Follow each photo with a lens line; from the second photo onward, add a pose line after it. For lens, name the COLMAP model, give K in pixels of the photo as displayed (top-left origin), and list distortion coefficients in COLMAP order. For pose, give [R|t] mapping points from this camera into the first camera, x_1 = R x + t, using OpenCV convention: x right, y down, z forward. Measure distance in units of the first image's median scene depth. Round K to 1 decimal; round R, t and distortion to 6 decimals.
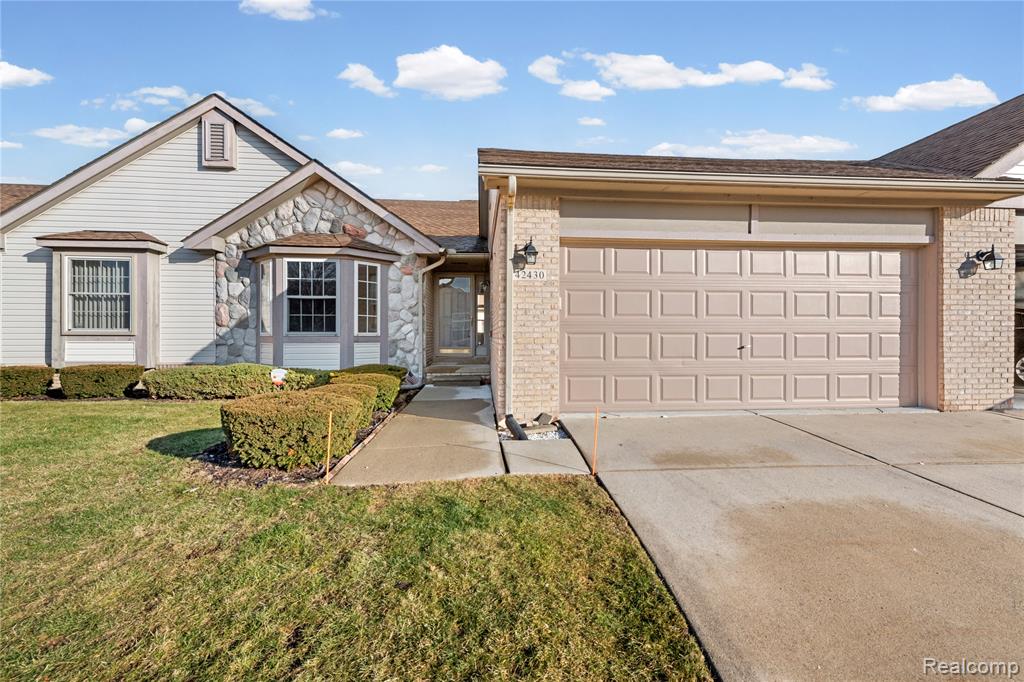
lens RADIAL K [[411.3, 0, 512.6], [0, 411.3, 331.0], [0, 0, 1]] dist [0.011865, -0.000065]
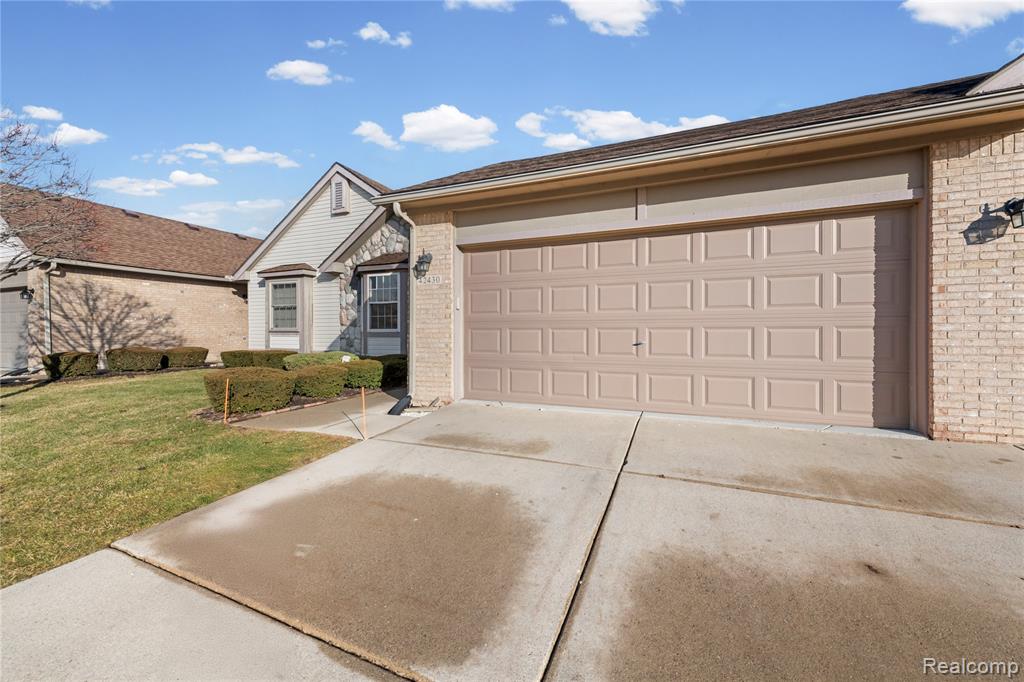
lens RADIAL K [[407.6, 0, 514.8], [0, 407.6, 329.5], [0, 0, 1]] dist [0.011833, -0.000107]
pose [[0.883471, -0.004485, -0.468464, 0.493725], [0.007407, 0.999963, 0.004395, 0.001596], [0.468427, -0.007353, 0.883472, 0.042708]]
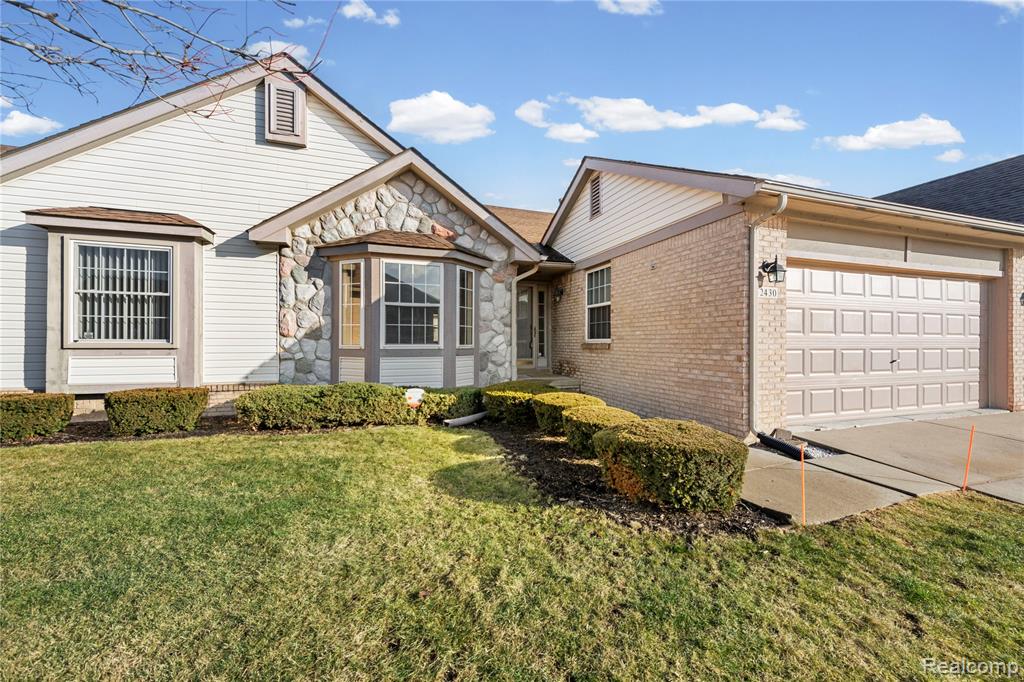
lens RADIAL K [[407.0, 0, 515.0], [0, 407.0, 336.0], [0, 0, 1]] dist [0.012096, -0.000309]
pose [[0.968973, 0.006421, 0.247085, -0.488087], [-0.005943, 0.999979, -0.002681, -0.014052], [-0.247097, 0.001129, 0.968990, 0.107416]]
